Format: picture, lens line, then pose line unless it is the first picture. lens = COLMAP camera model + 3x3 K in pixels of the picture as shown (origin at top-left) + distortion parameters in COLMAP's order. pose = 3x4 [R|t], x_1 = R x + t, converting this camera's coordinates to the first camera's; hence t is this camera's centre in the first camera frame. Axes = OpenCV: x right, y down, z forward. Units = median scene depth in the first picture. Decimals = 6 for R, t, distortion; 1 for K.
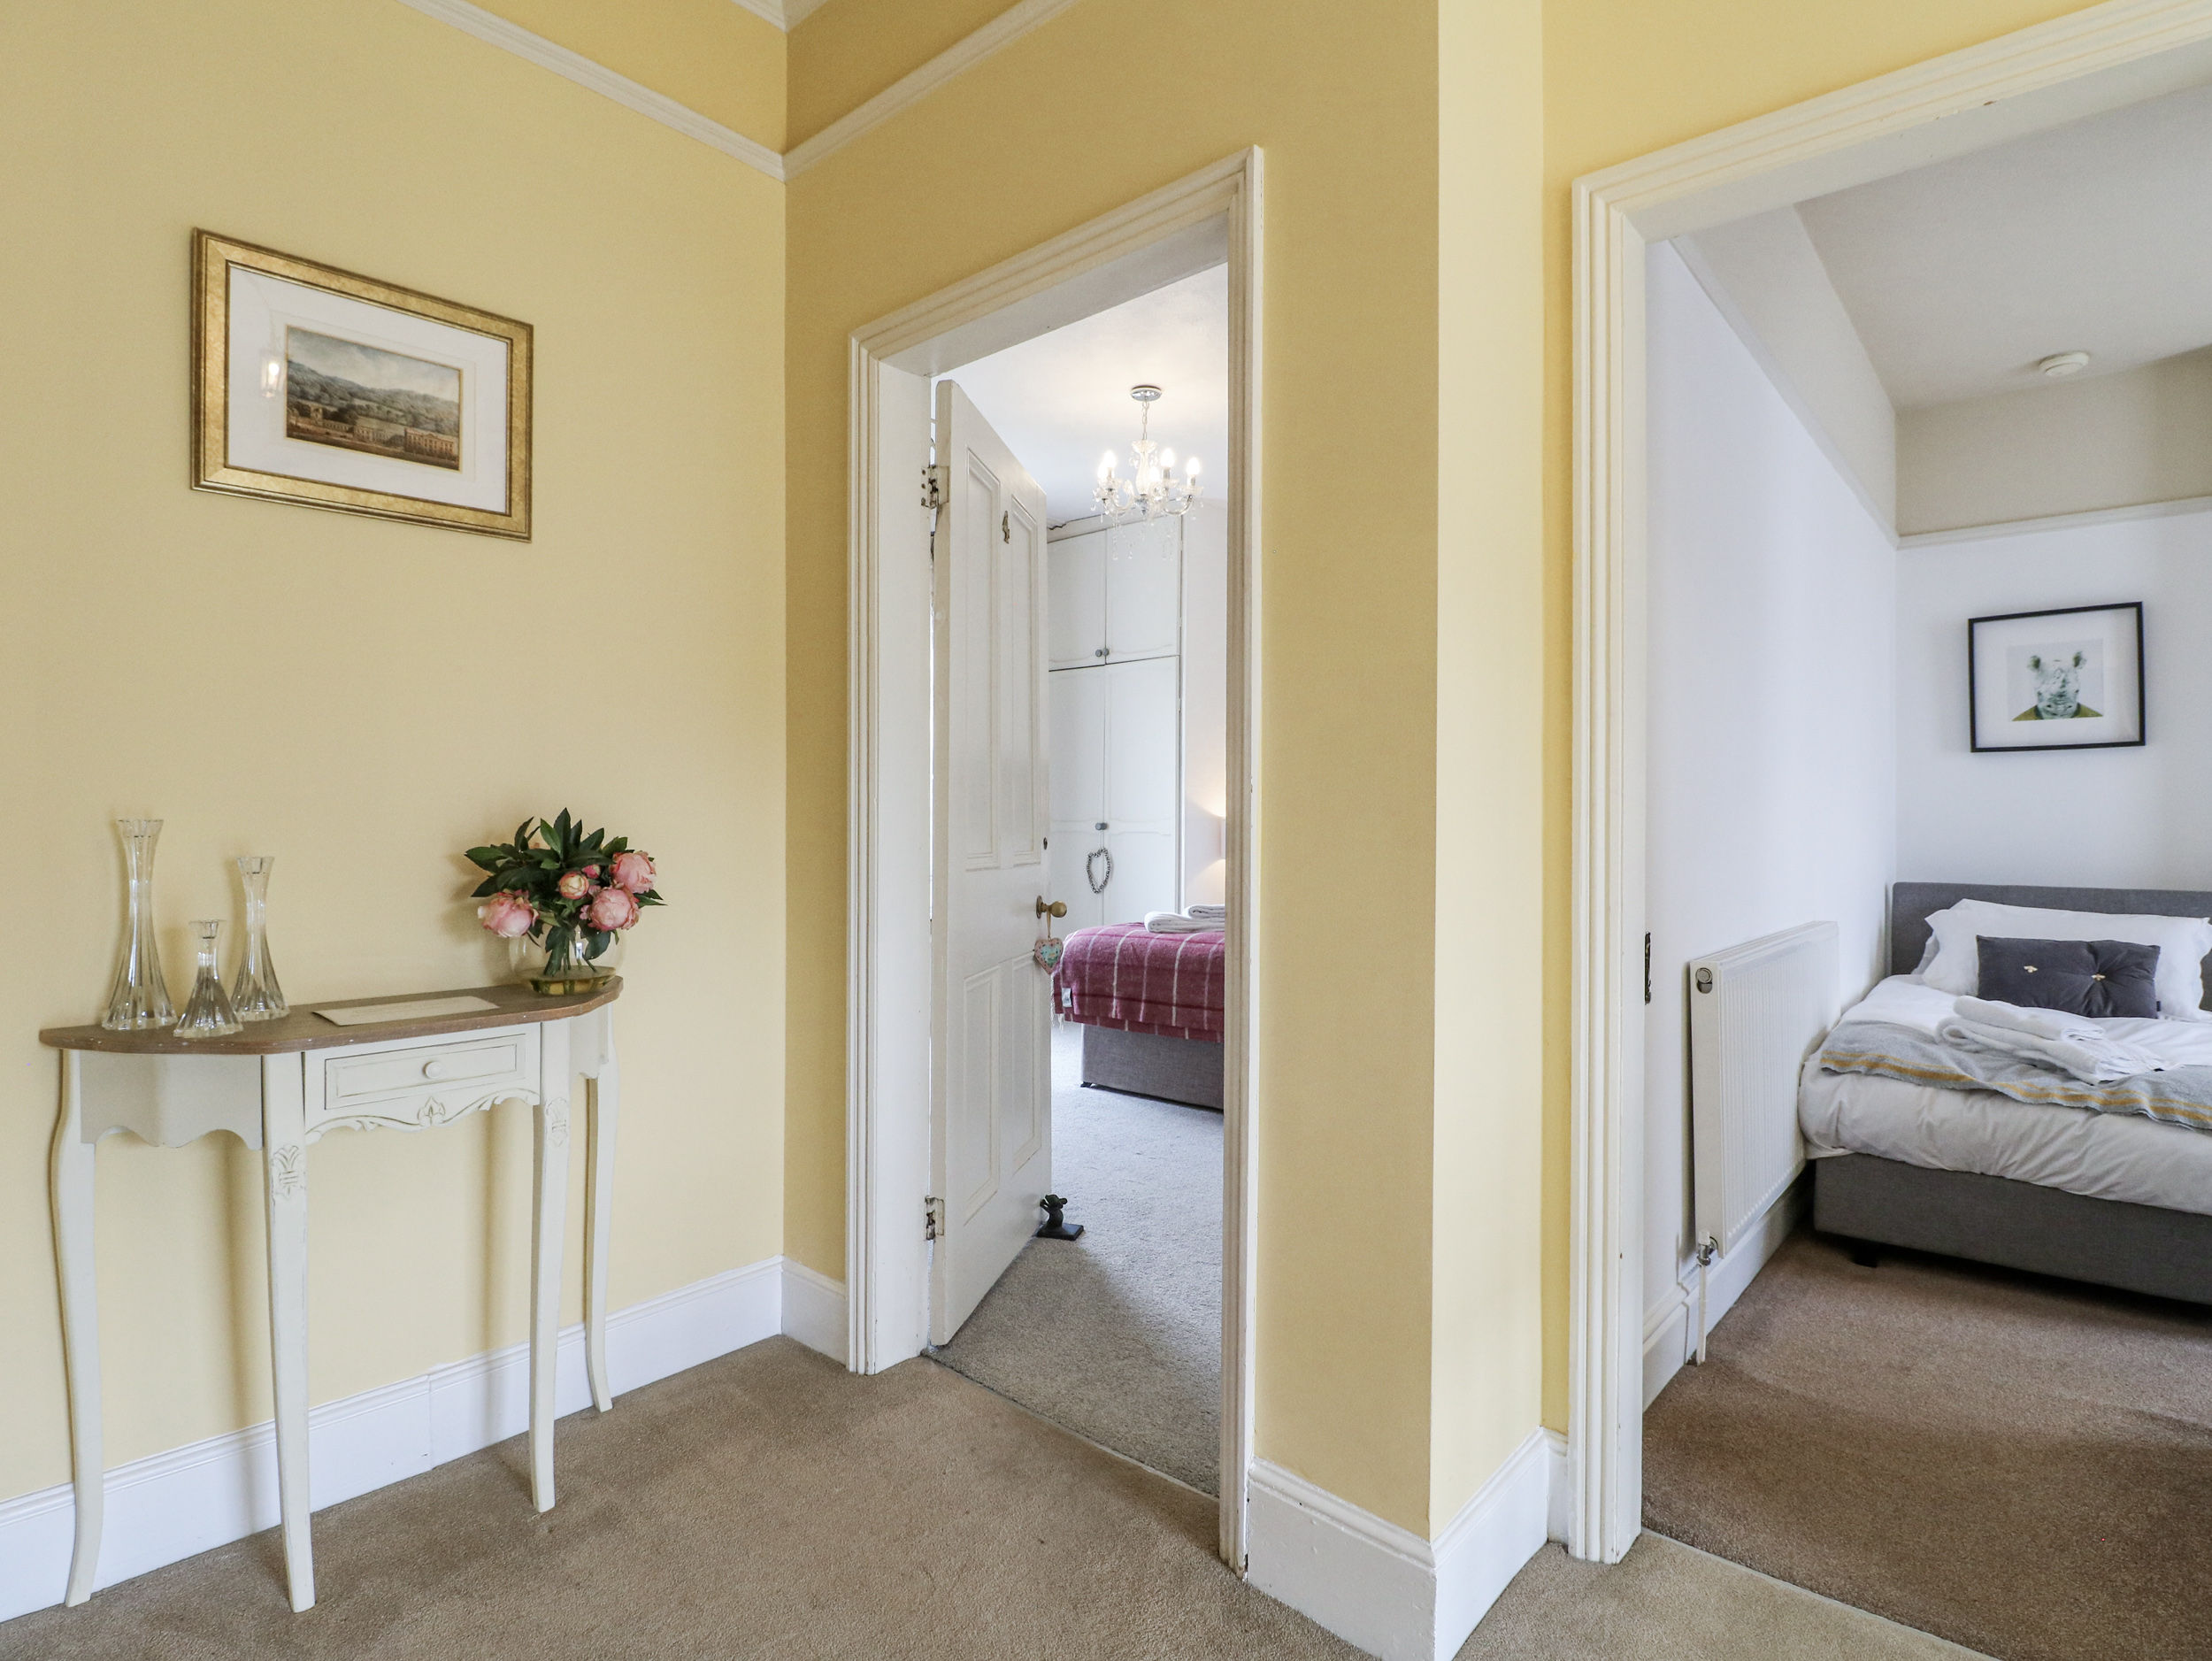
lens RADIAL K [[1151.6, 0, 1118.6], [0, 1151.6, 816.4], [0, 0, 1]] dist [-0.001633, -0.011870]
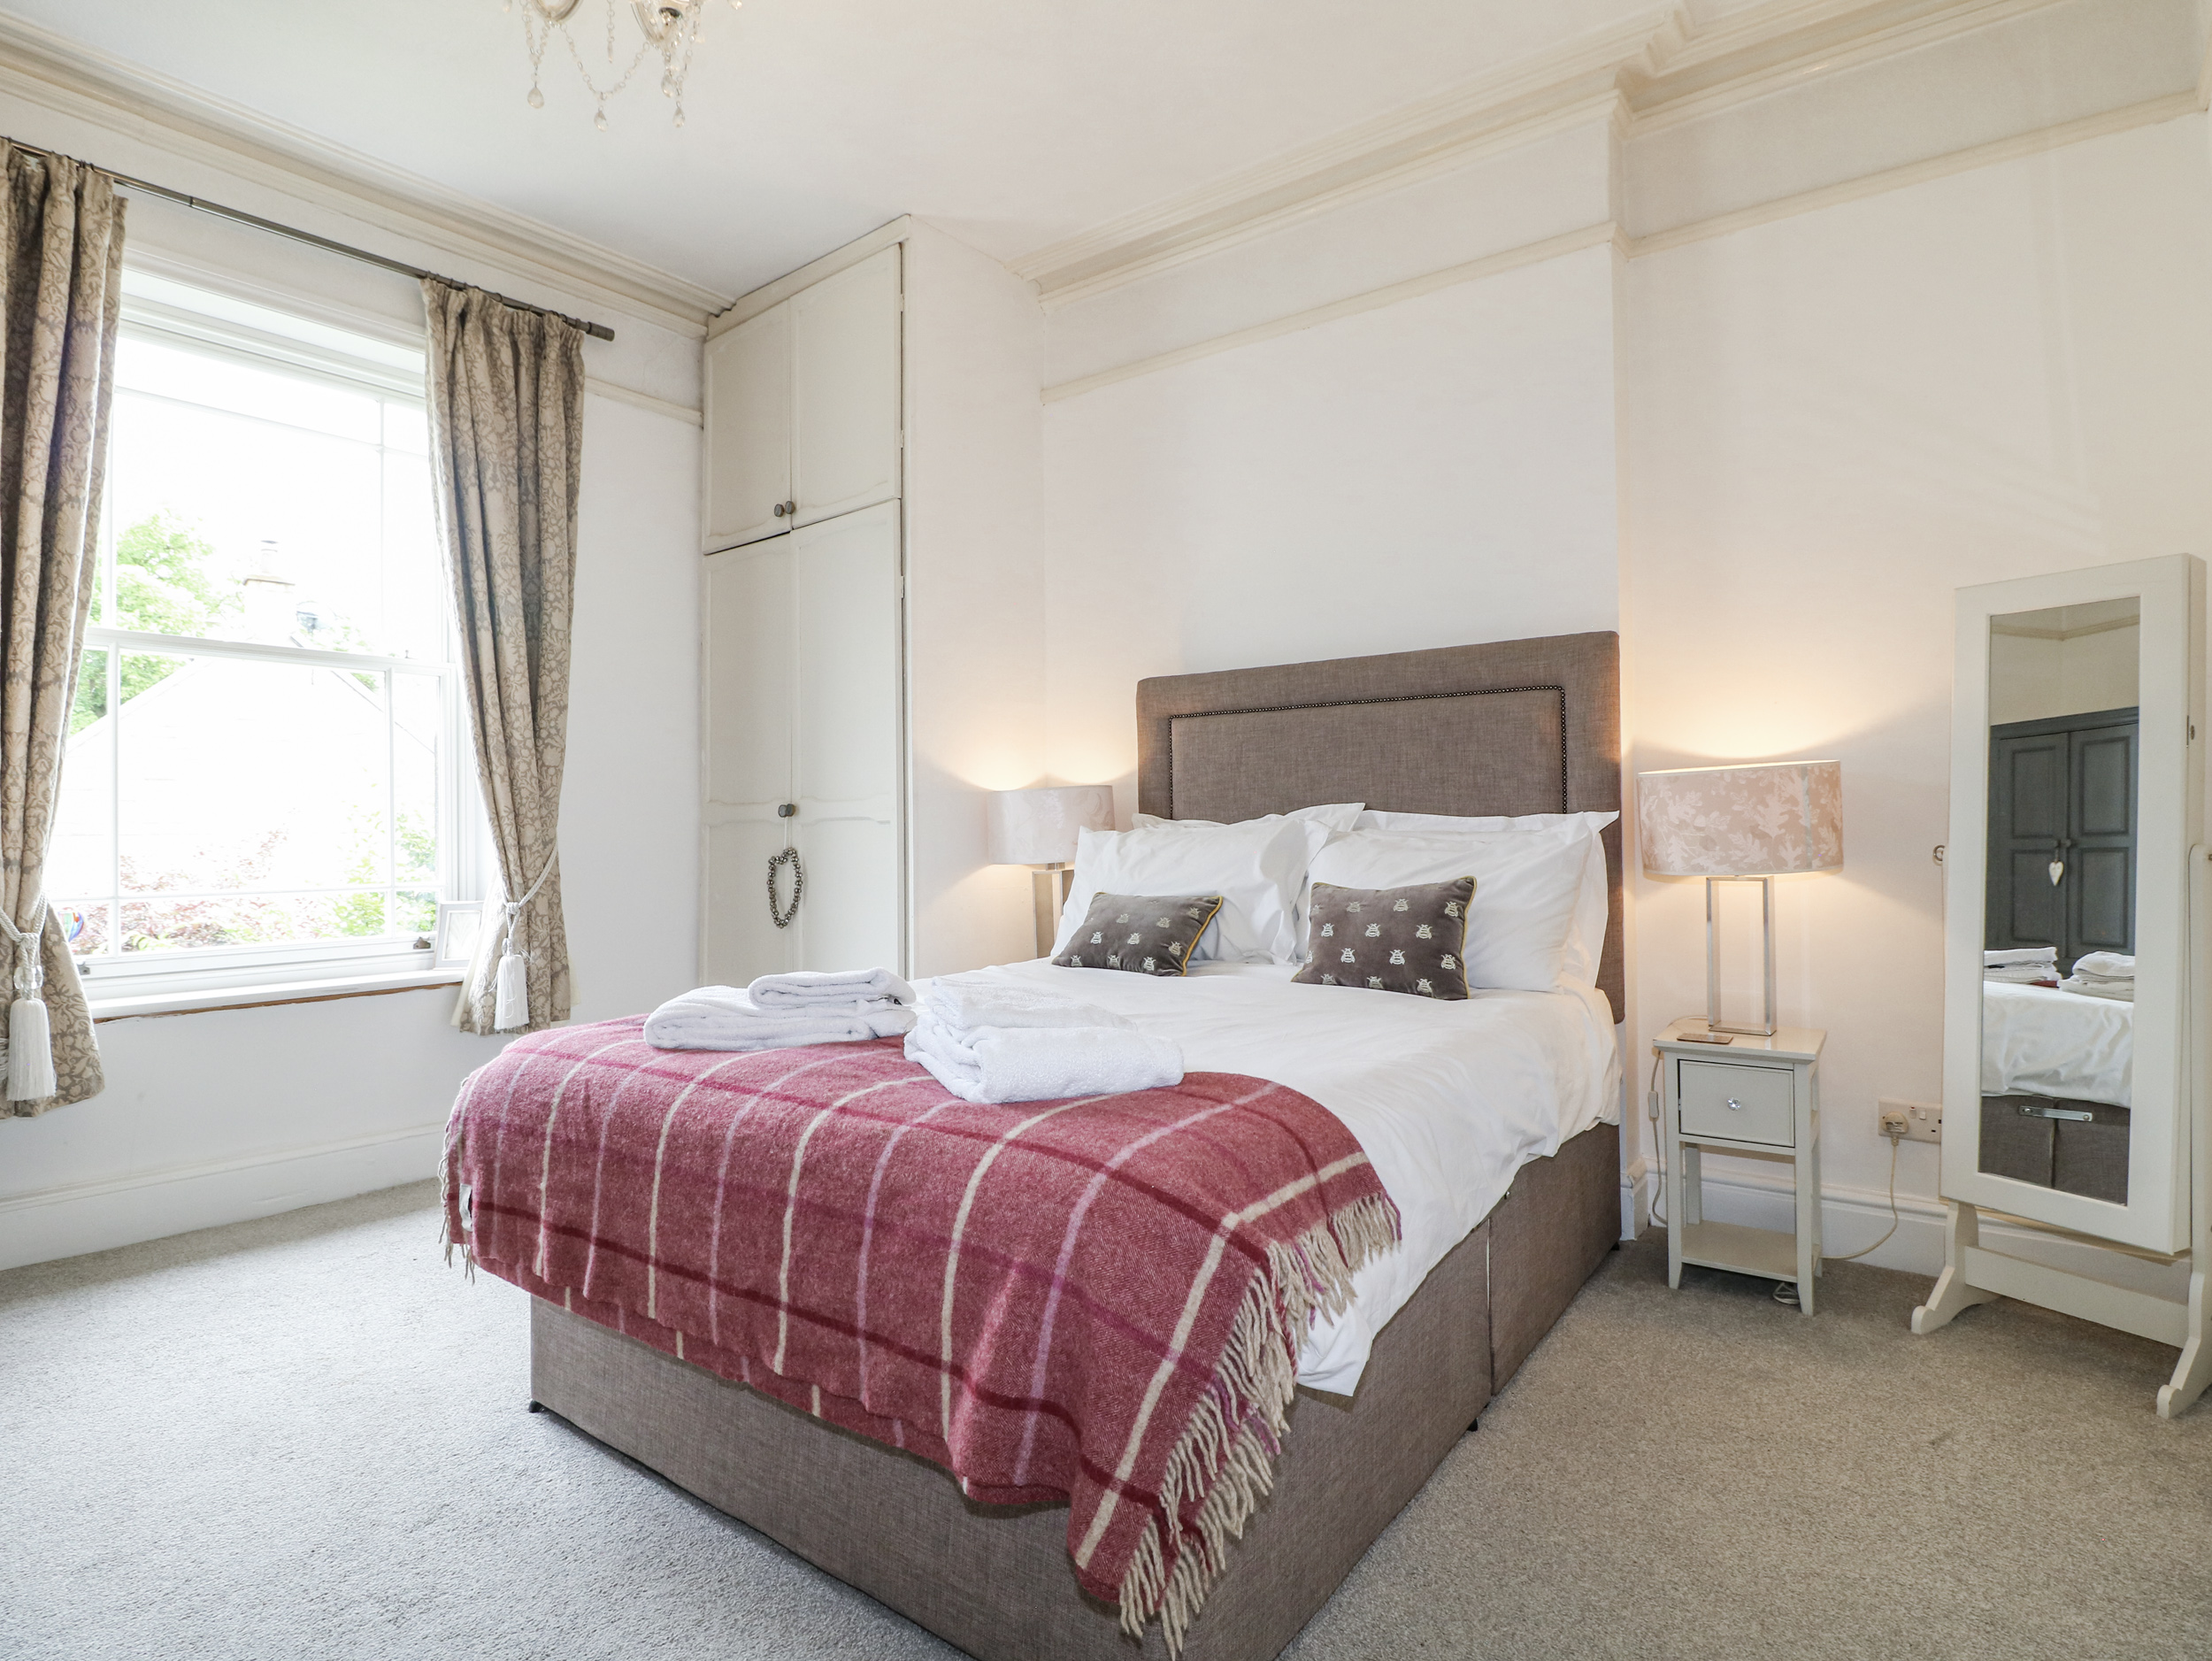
lens RADIAL K [[1151.6, 0, 1111.4], [0, 1151.6, 836.3], [0, 0, 1]] dist [-0.001633, -0.011870]
pose [[0.998544, -0.016903, 0.051219, 0.199906], [0.016431, 0.999819, 0.009631, 0.031561], [-0.051373, -0.008775, 0.998641, 0.711244]]
